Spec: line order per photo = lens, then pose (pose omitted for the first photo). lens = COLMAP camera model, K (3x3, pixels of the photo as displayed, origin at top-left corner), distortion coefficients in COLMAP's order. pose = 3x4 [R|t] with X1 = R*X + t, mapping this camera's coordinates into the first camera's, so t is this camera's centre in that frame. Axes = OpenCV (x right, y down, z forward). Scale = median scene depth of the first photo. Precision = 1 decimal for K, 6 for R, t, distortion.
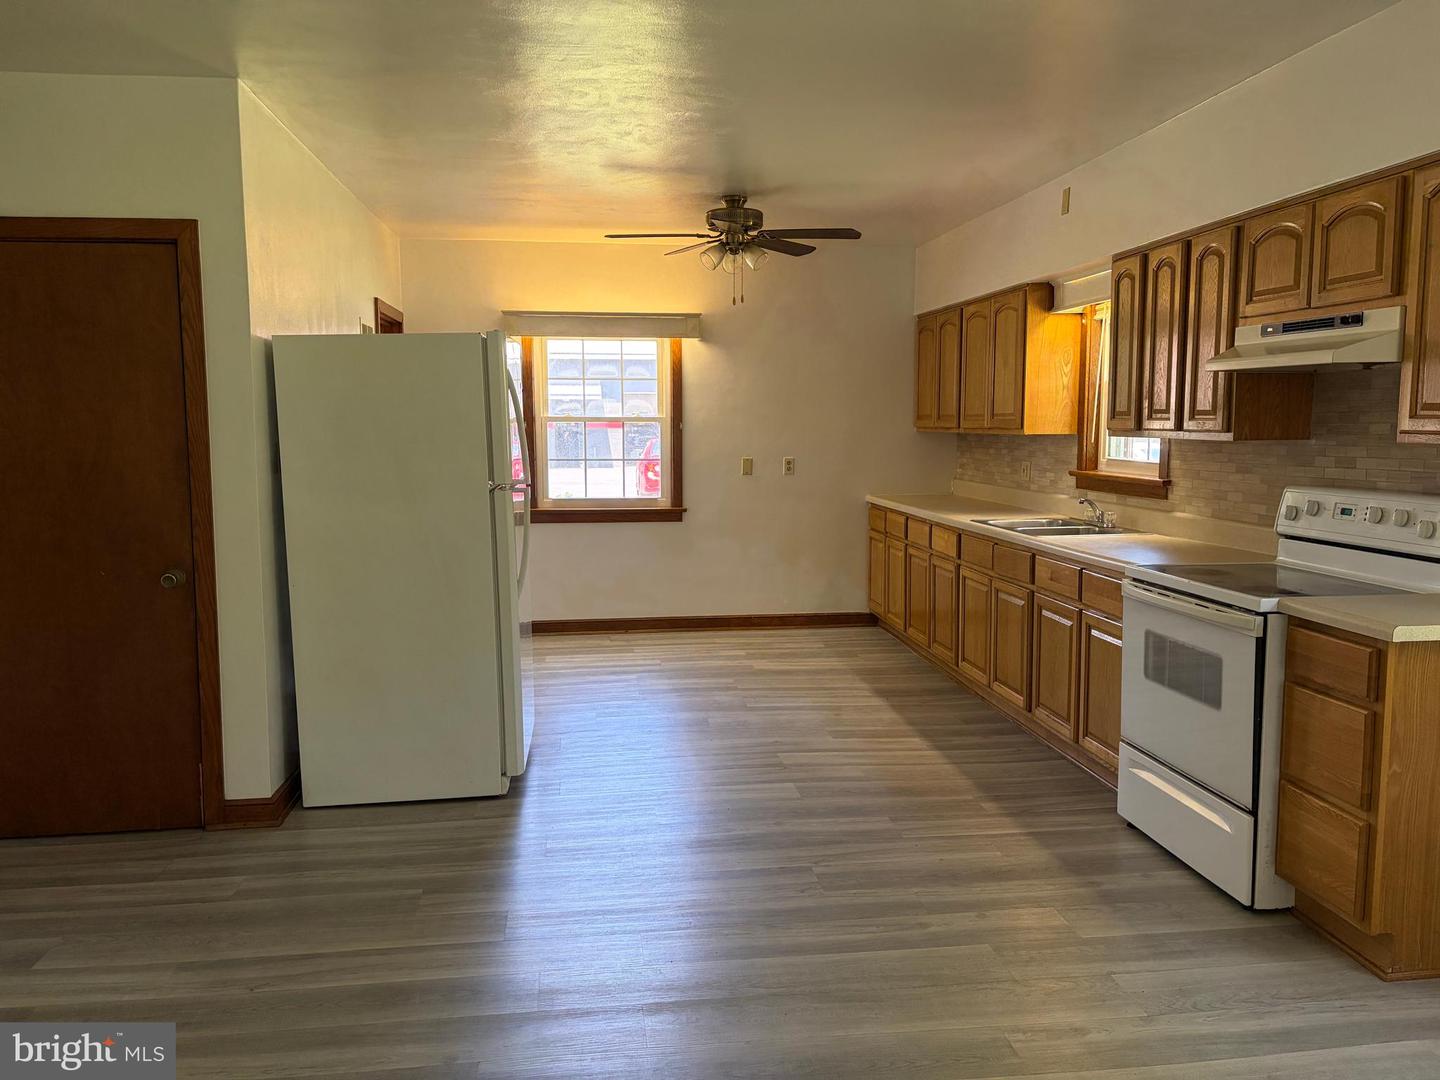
lens RADIAL K [[1099.5, 0, 715.5], [0, 1099.5, 540.9], [0, 0, 1]] dist [0.030033, -0.011868]
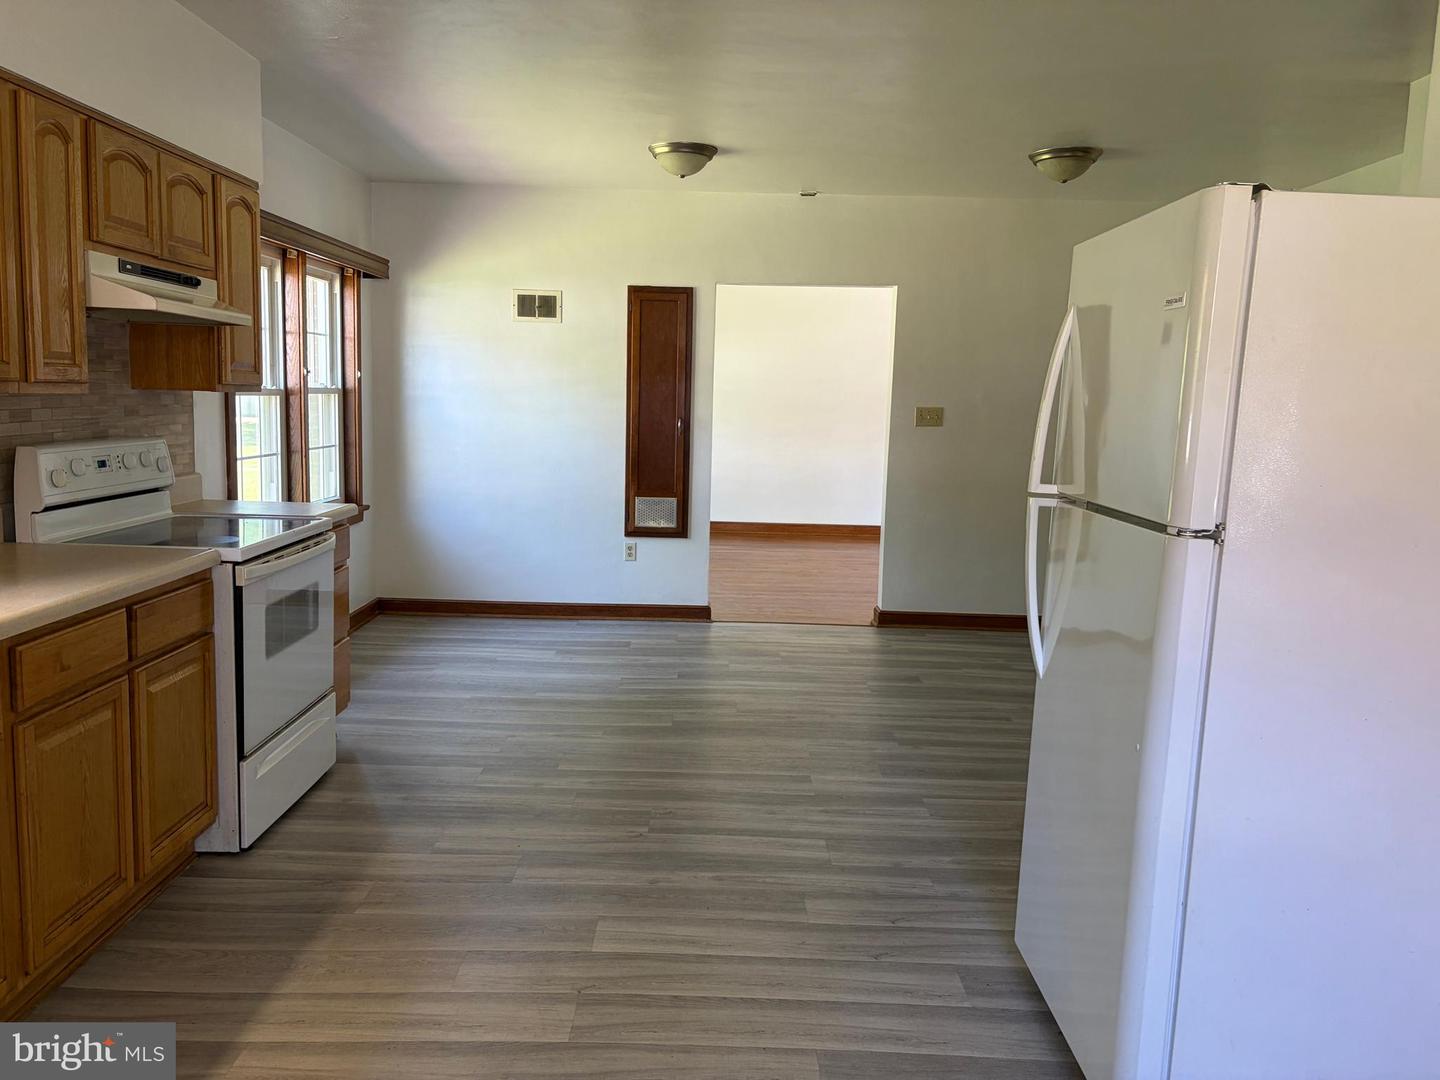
lens RADIAL K [[1099.5, 0, 712.4], [0, 1099.5, 538.3], [0, 0, 1]] dist [0.030033, -0.011868]
pose [[-0.990816, -0.047337, 0.126659, -0.053234], [-0.015181, 0.969739, 0.243671, -0.130382], [-0.134361, 0.239510, -0.961552, 1.182236]]
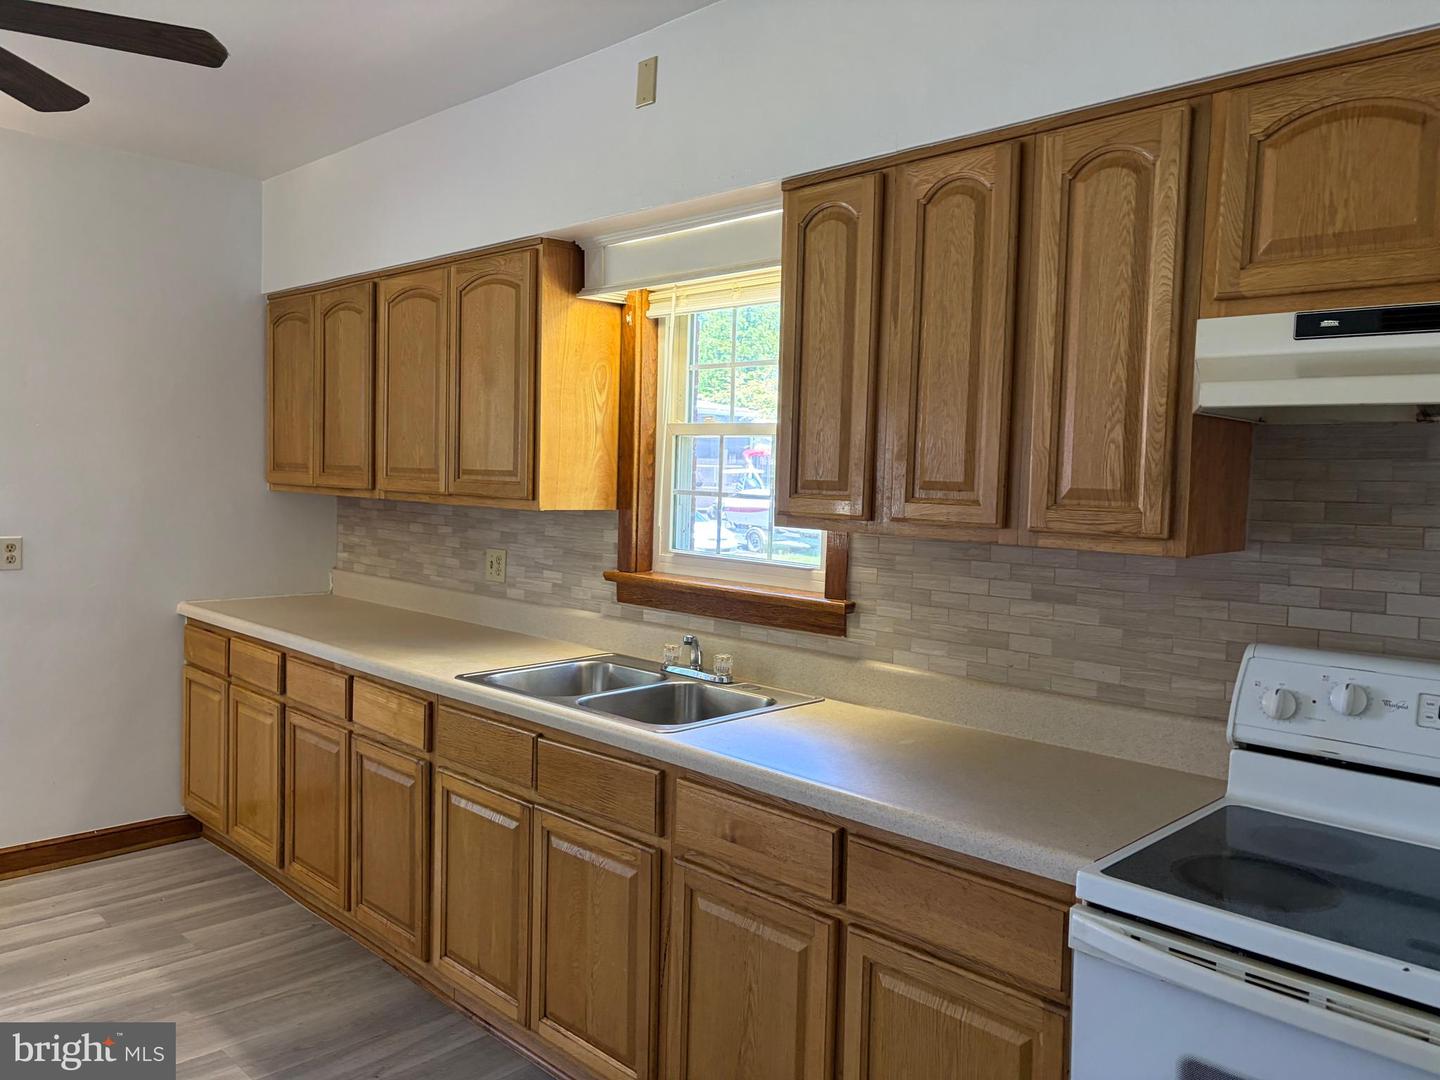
lens RADIAL K [[1099.5, 0, 724.2], [0, 1099.5, 527.3], [0, 0, 1]] dist [0.030033, -0.011868]
pose [[0.788840, -0.005504, 0.614574, 0.015136], [0.037243, 0.998550, -0.038860, -0.063970], [-0.613469, 0.053543, 0.787902, 0.517754]]
